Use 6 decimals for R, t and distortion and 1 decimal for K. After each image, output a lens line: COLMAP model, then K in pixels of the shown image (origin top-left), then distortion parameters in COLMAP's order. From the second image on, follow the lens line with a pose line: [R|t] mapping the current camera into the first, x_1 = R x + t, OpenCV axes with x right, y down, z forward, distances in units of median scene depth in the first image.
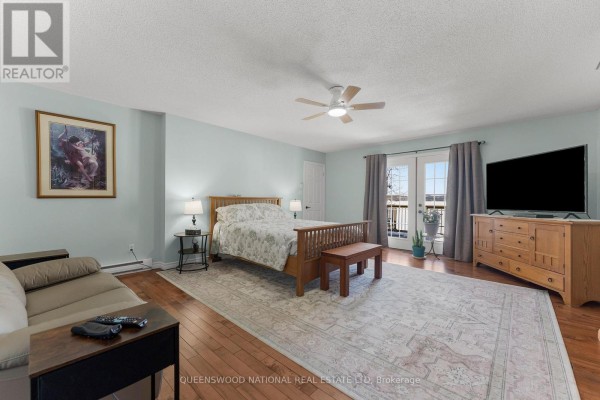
lens RADIAL K [[240.4, 0, 299.9], [0, 240.4, 203.1], [0, 0, 1]] dist [-0.003014, -0.000065]
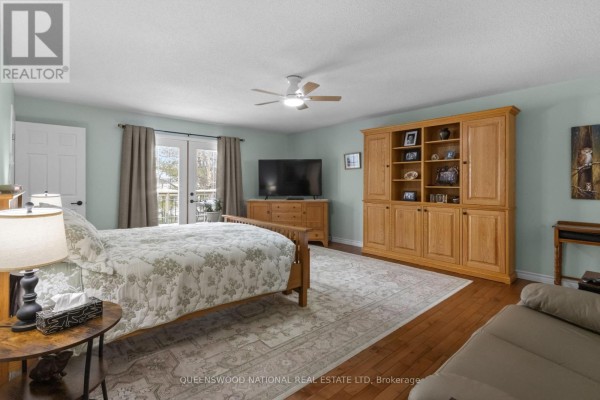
lens RADIAL K [[292.3, 0, 296.8], [0, 292.3, 181.0], [0, 0, 1]] dist [0.005002, 0.000269]
pose [[0.100780, 0.006675, 0.994886, -0.953383], [0.006017, 0.999955, -0.007319, -0.051375], [-0.994891, 0.006724, 0.100735, 0.825932]]
